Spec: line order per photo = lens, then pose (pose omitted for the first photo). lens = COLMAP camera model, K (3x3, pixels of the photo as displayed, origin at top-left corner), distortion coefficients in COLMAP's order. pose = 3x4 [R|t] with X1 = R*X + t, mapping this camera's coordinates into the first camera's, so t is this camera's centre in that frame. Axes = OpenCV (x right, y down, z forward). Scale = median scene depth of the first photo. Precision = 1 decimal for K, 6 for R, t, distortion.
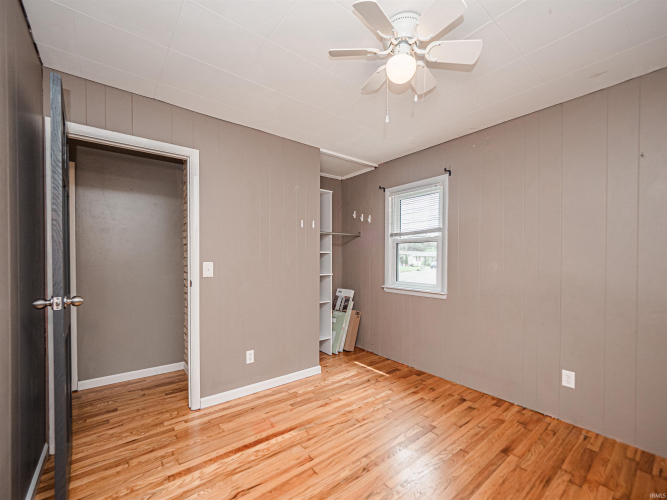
lens RADIAL K [[286.0, 0, 328.5], [0, 286.0, 262.9], [0, 0, 1]] dist [0.005550, 0.000285]
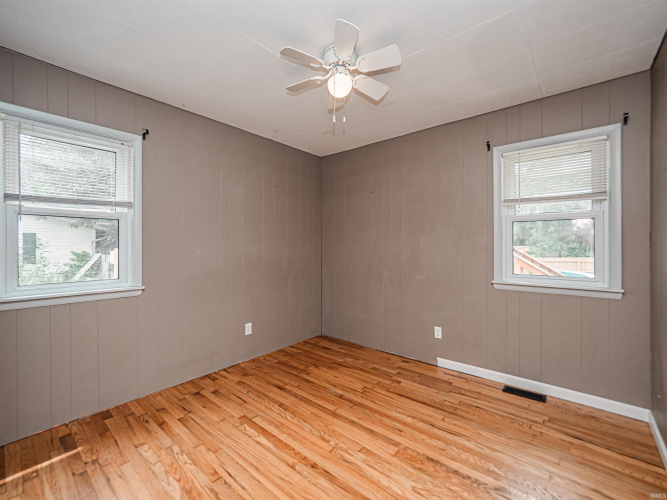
lens RADIAL K [[286.0, 0, 333.9], [0, 286.0, 245.5], [0, 0, 1]] dist [0.005550, 0.000285]
pose [[-0.188416, -0.006273, 0.982069, -0.562537], [0.012950, 0.999877, 0.008871, -0.010902], [-0.982004, 0.014389, -0.188312, 0.765560]]
